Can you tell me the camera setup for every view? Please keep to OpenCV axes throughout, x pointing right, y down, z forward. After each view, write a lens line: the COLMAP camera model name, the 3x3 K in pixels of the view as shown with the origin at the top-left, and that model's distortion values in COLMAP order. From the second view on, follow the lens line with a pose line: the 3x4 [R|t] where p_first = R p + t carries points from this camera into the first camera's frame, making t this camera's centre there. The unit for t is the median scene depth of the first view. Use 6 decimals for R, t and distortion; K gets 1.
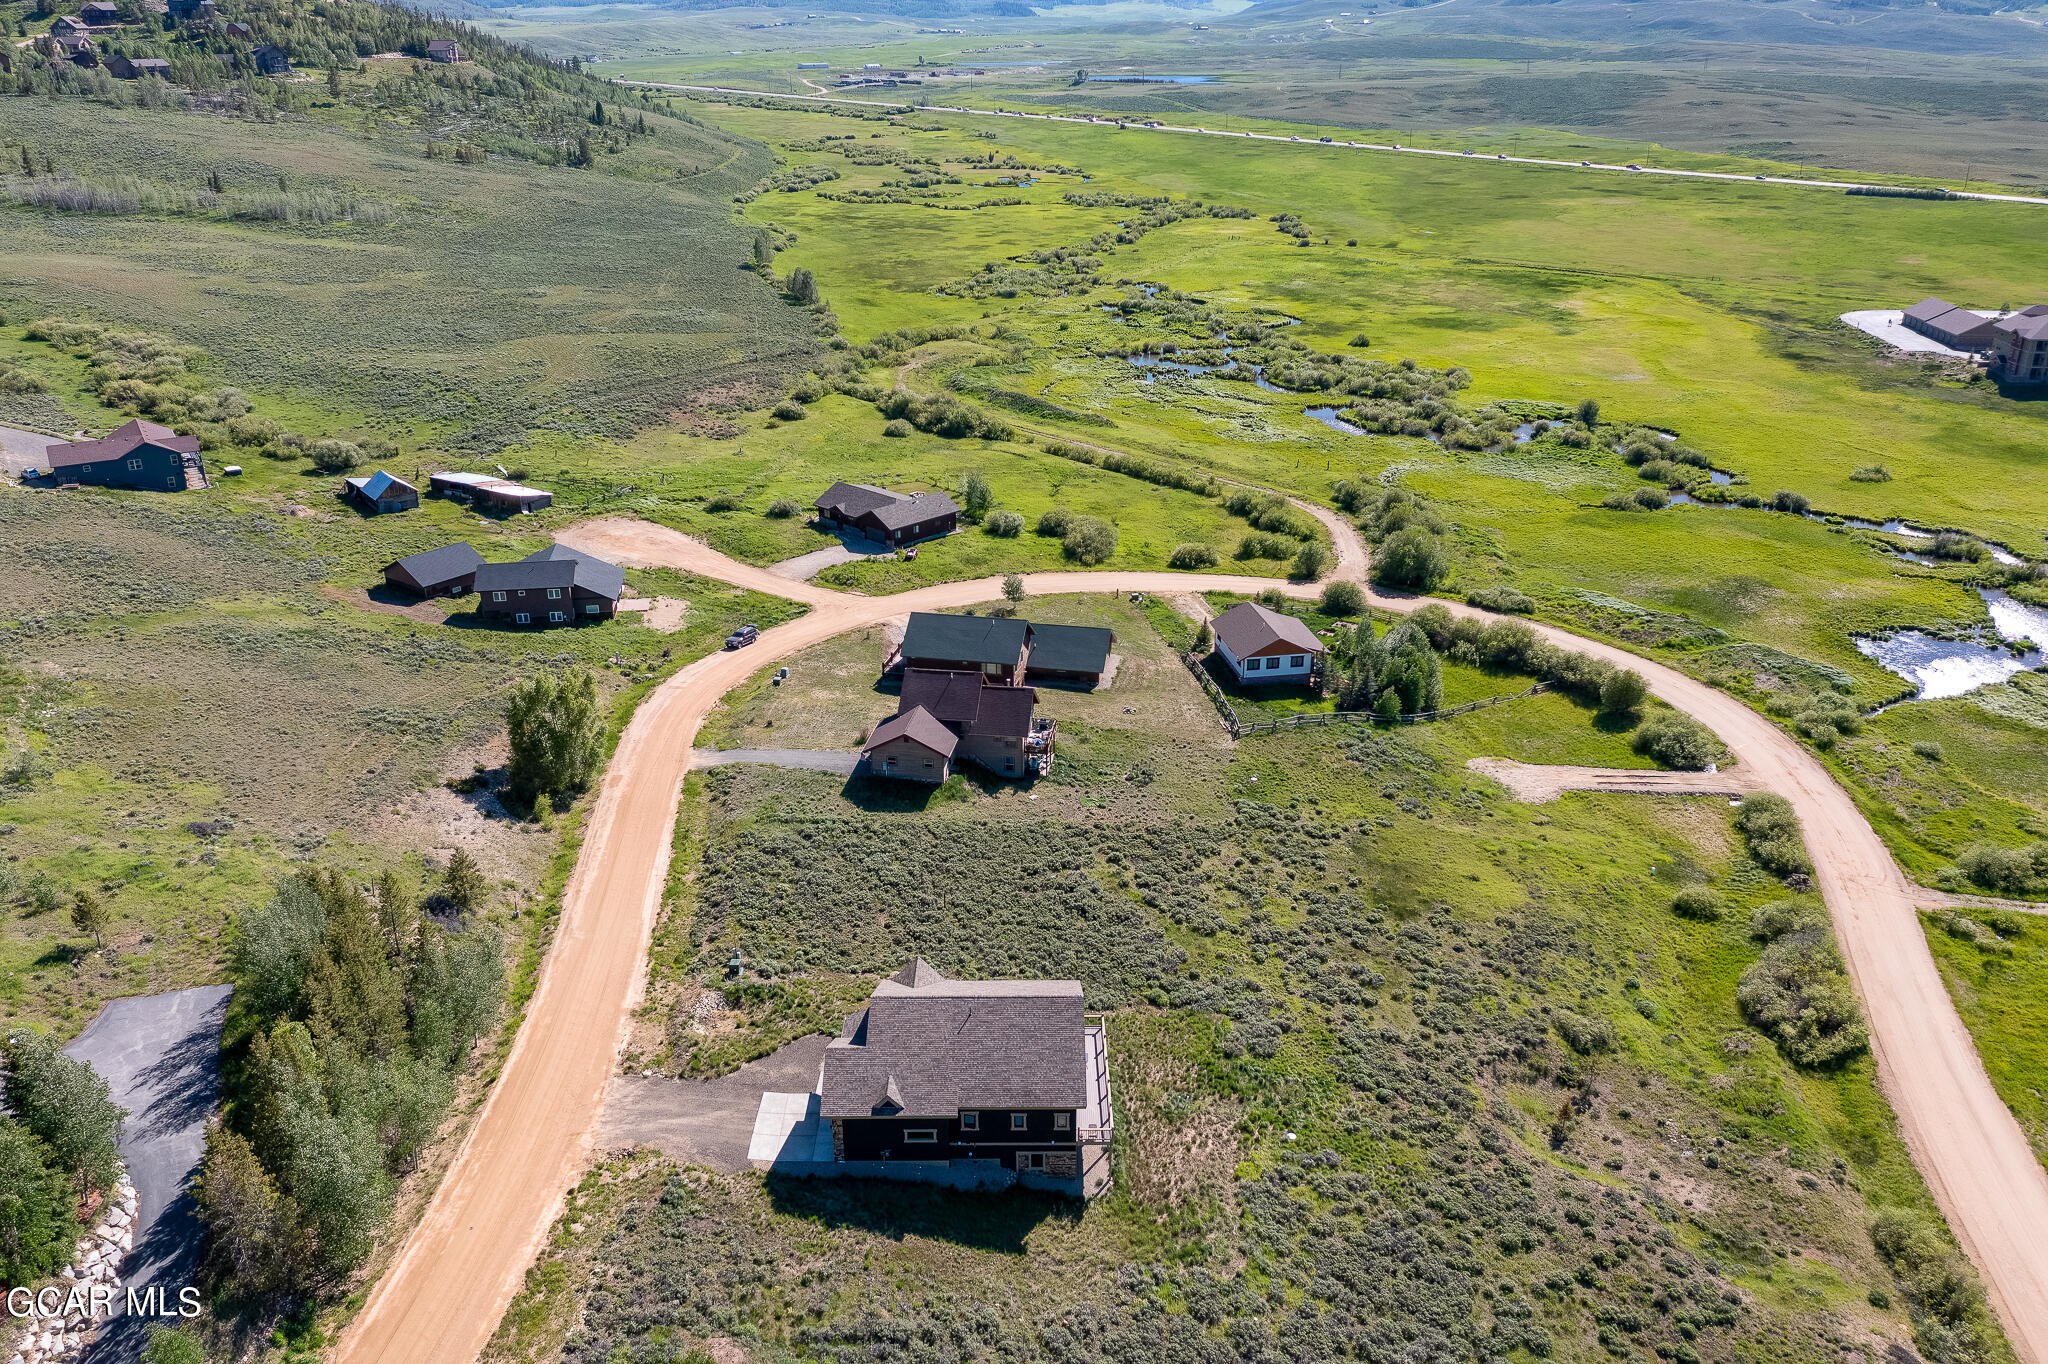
lens RADIAL K [[1611.4, 0, 1021.4], [0, 1611.4, 673.8], [0, 0, 1]] dist [-0.023535, 0.014045]
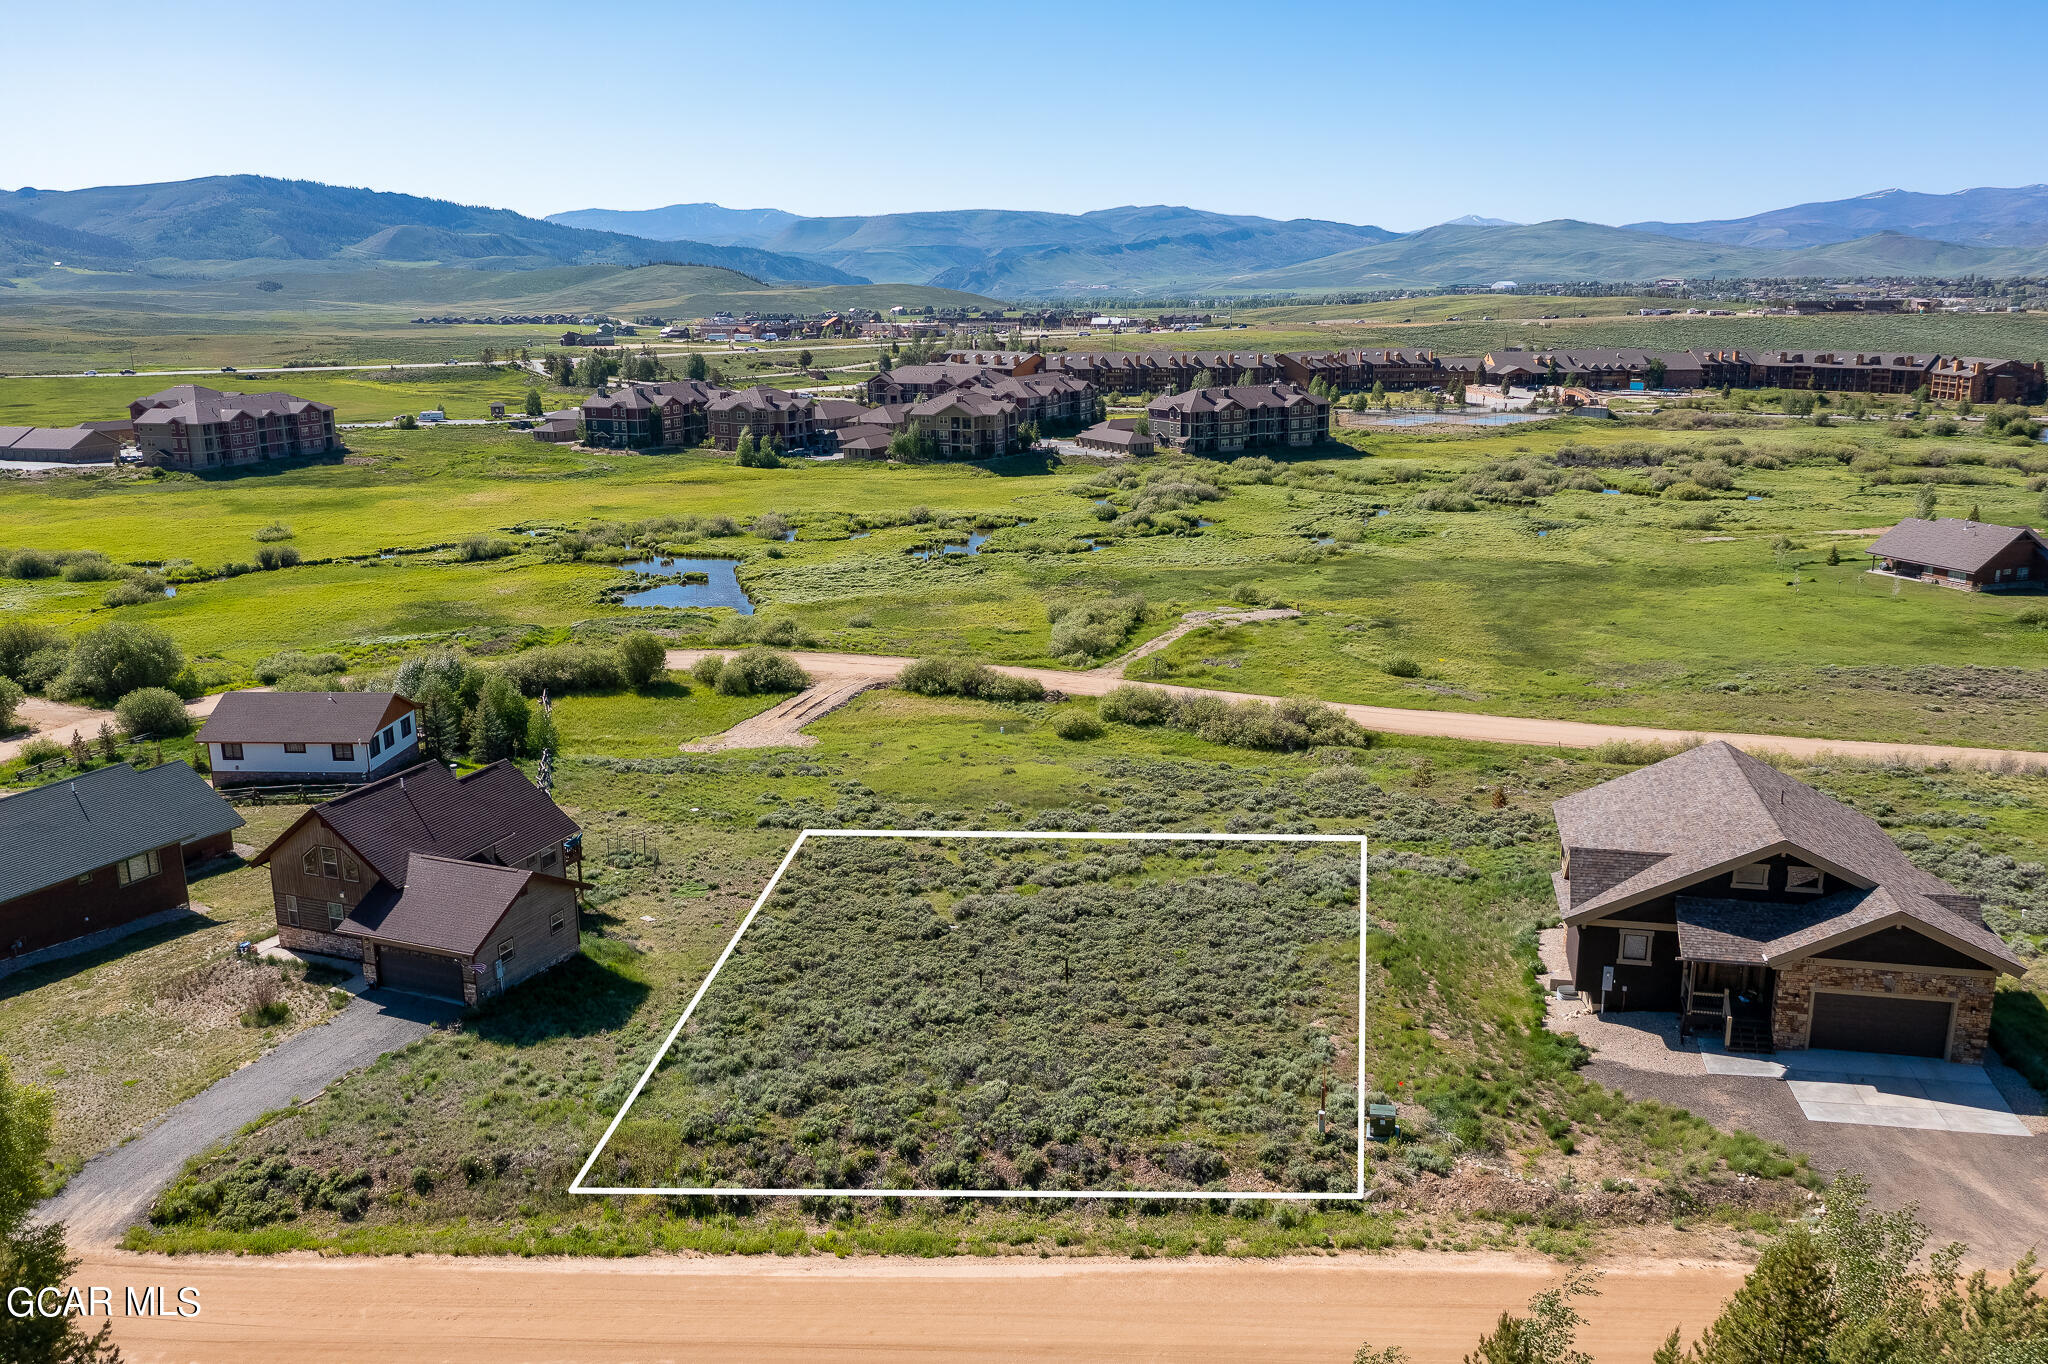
lens RADIAL K [[1611.4, 0, 1021.8], [0, 1611.4, 682.4], [0, 0, 1]] dist [-0.023535, 0.014045]
pose [[0.224637, -0.233170, 0.946134, -0.381187], [0.377526, 0.915943, 0.136095, -0.018507], [-0.898339, 0.326619, 0.293782, 0.587987]]
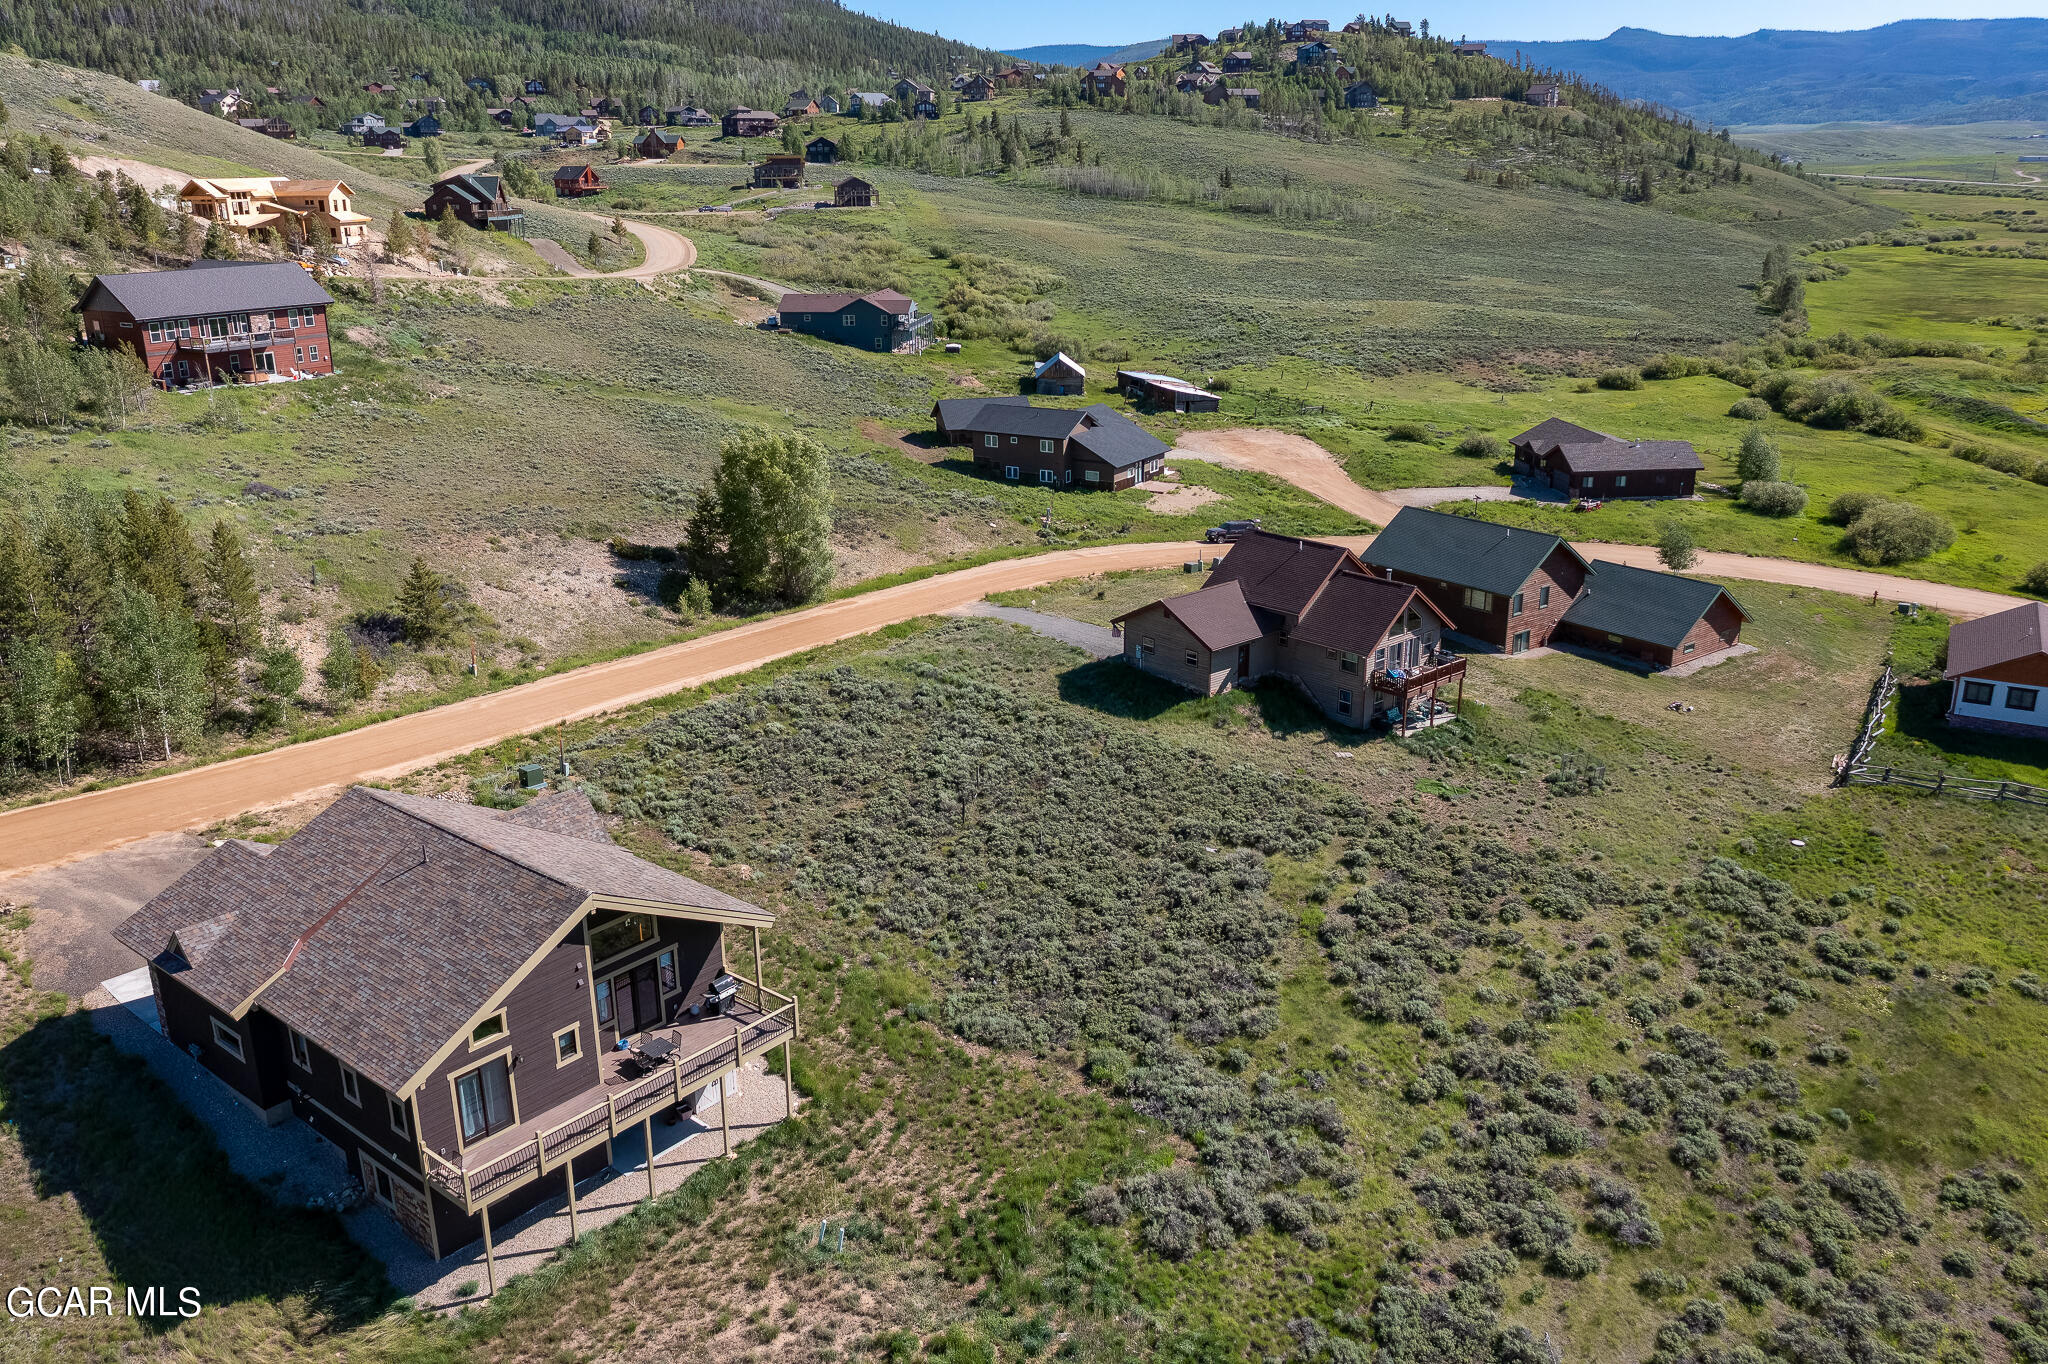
lens RADIAL K [[1611.4, 0, 1019.0], [0, 1611.4, 681.3], [0, 0, 1]] dist [-0.023535, 0.014045]
pose [[0.769369, 0.197070, -0.607647, 0.222221], [-0.236566, 0.971491, 0.015544, 0.058094], [0.593387, 0.131790, 0.794055, 0.388034]]
